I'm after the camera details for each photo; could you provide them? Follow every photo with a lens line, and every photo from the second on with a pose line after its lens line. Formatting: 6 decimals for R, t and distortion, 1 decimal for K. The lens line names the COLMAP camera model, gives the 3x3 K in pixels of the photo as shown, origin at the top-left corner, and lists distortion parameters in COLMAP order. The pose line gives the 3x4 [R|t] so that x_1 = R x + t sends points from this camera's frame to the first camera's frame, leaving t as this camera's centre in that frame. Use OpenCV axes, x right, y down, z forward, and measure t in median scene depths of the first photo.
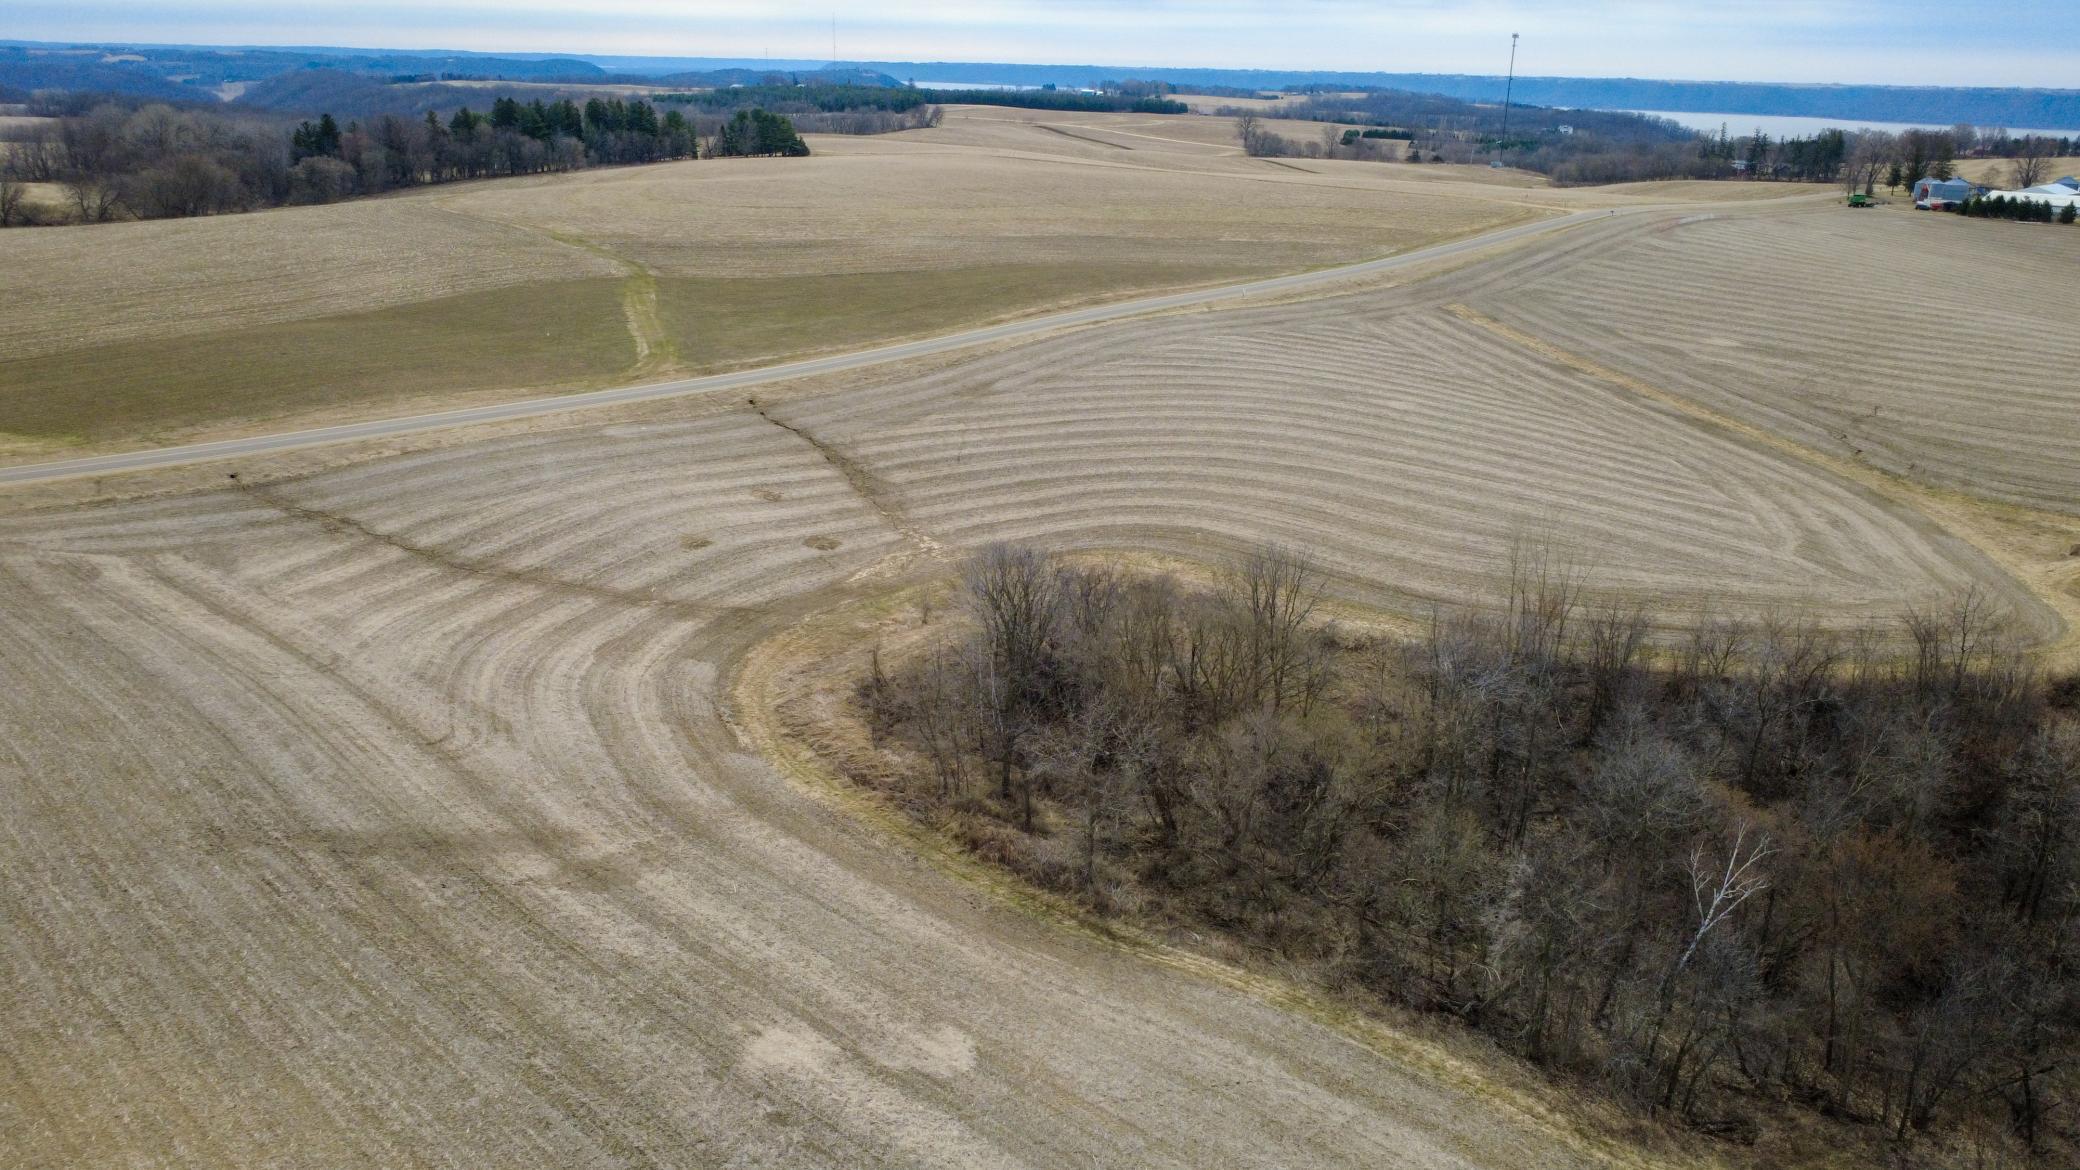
lens RADIAL K [[1505.0, 0, 1040.3], [0, 1505.0, 587.8], [0, 0, 1]] dist [0.002400, -0.002816]
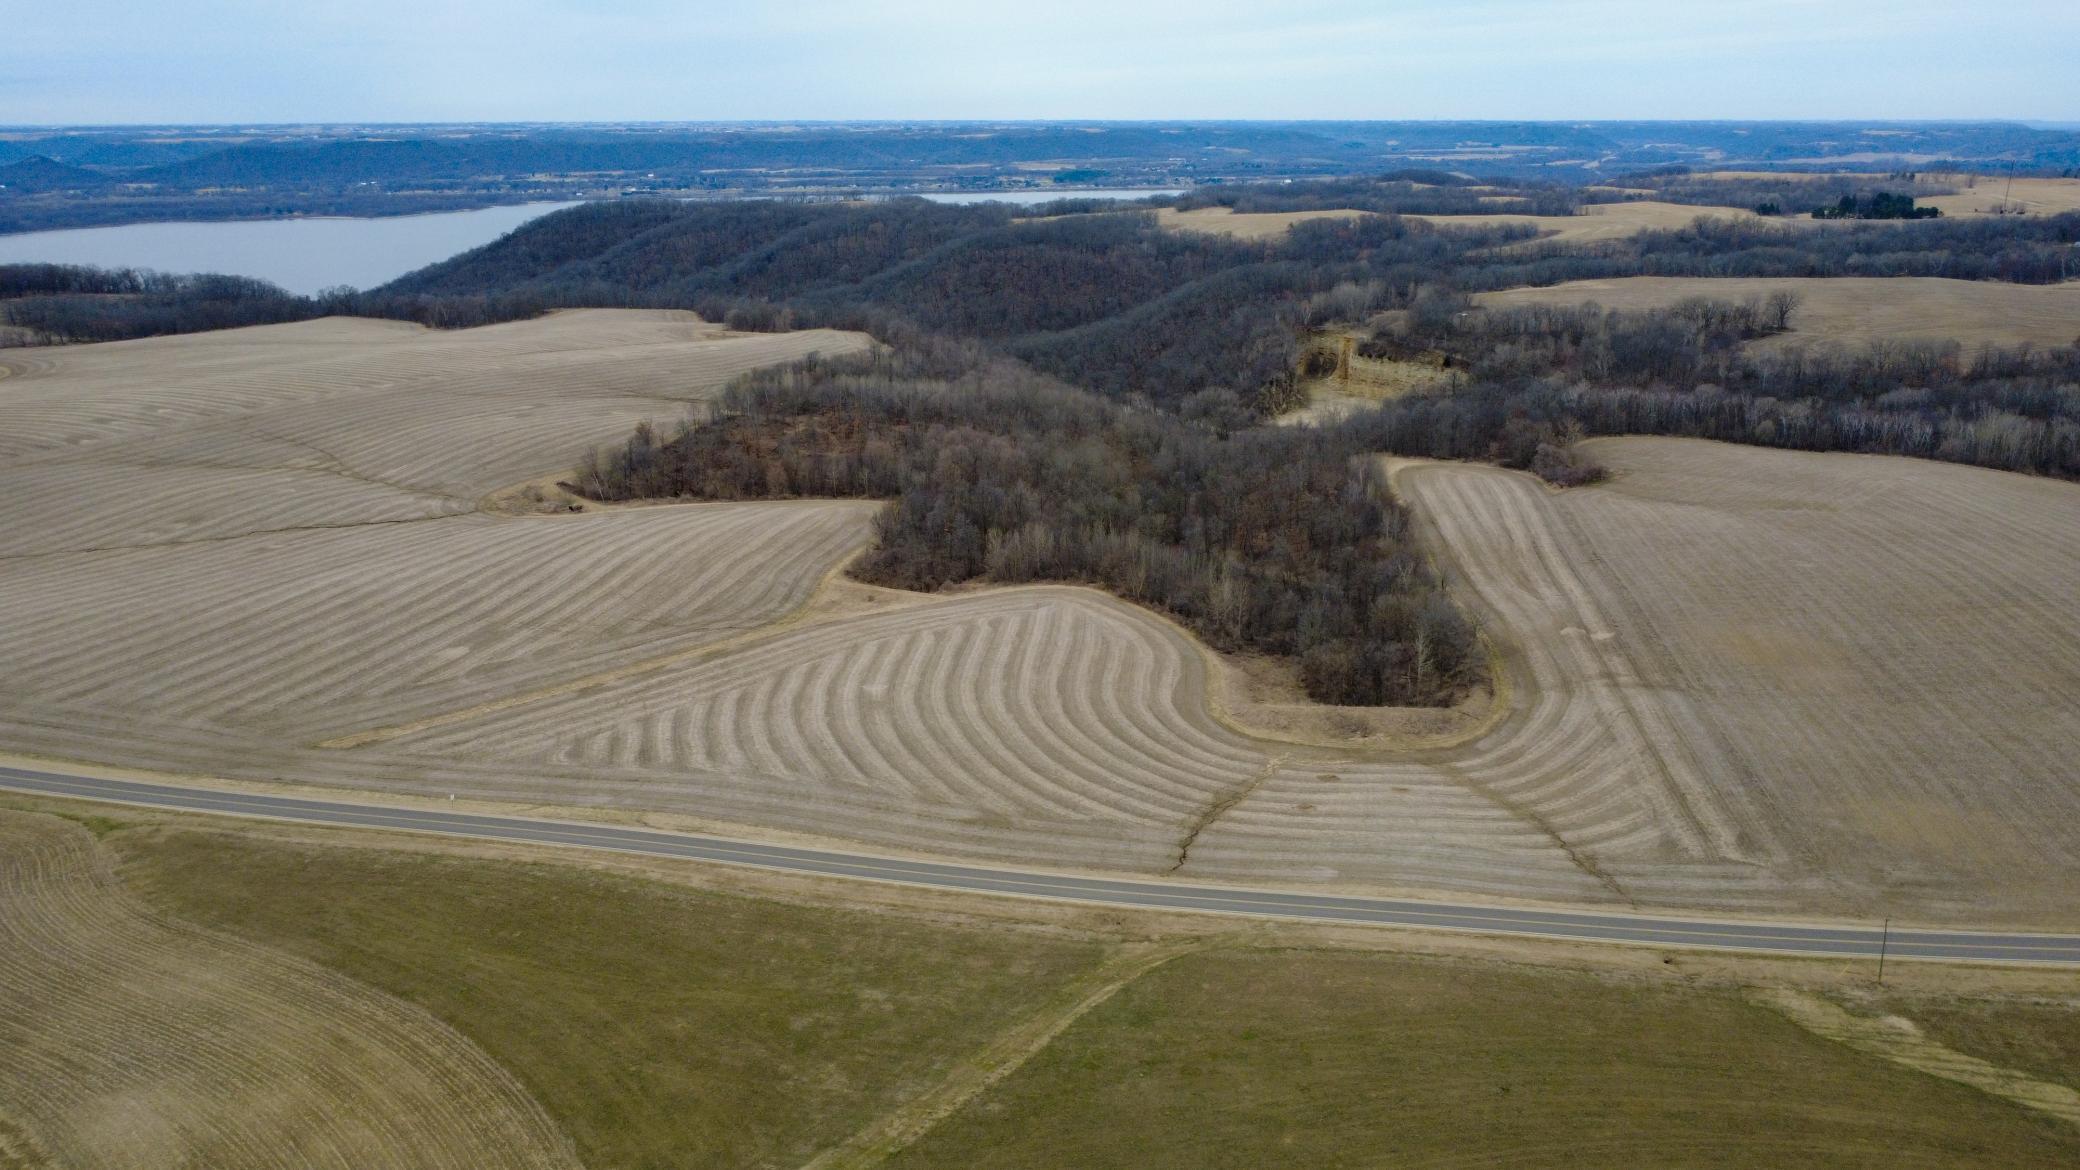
lens RADIAL K [[1505.0, 0, 1036.9], [0, 1505.0, 580.8], [0, 0, 1]] dist [0.002400, -0.002816]
pose [[-0.569678, -0.262637, 0.778774, -1.060042], [0.264519, 0.838554, 0.476295, -0.963021], [-0.778137, 0.477335, -0.408234, 1.616835]]
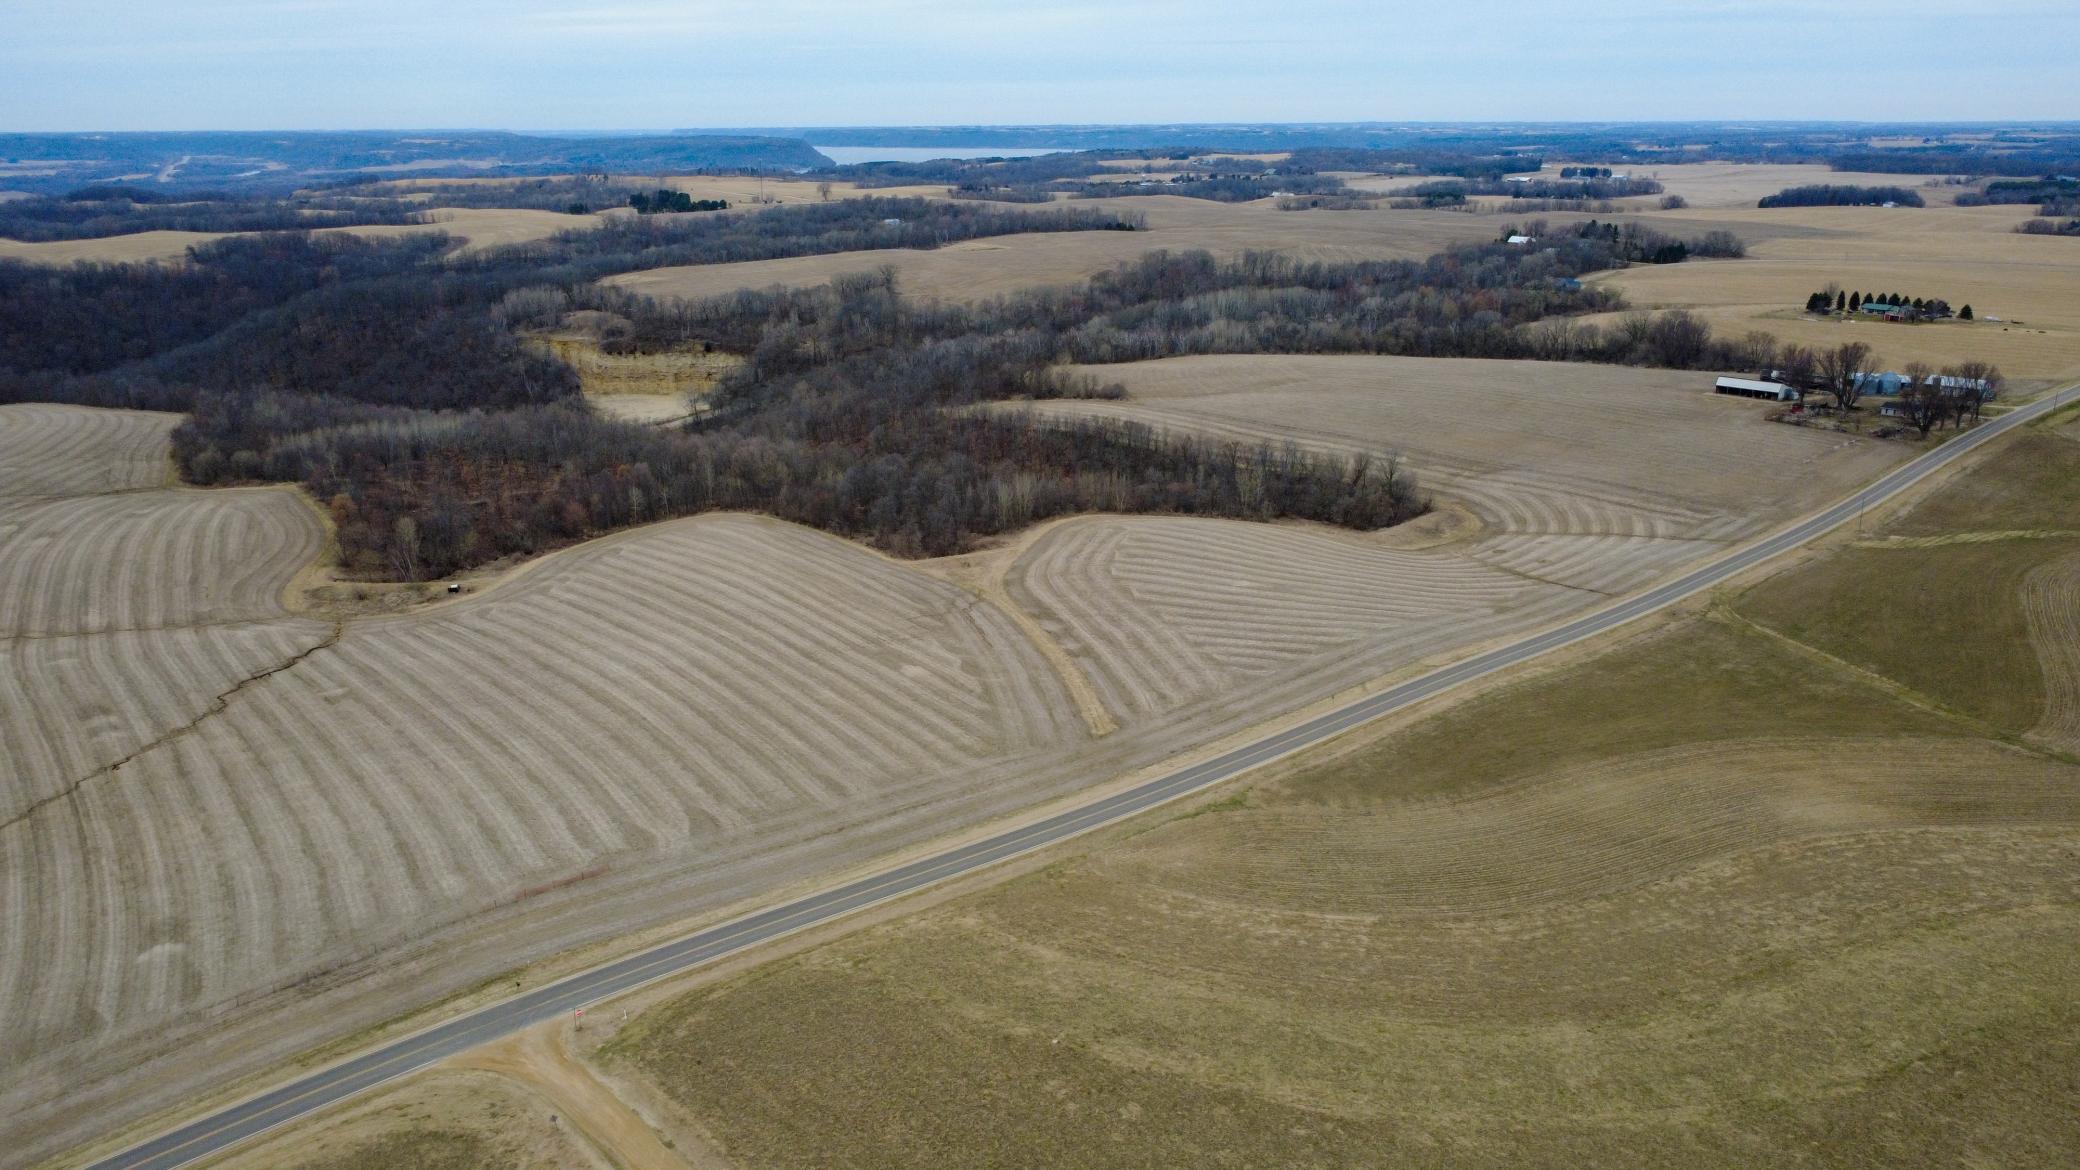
lens RADIAL K [[1505.0, 0, 1034.7], [0, 1505.0, 584.1], [0, 0, 1]] dist [0.002400, -0.002816]
pose [[-0.997771, -0.035915, 0.056236, 0.436426], [0.004778, 0.802171, 0.597075, -1.332961], [-0.066555, 0.596013, -0.800212, 2.762447]]
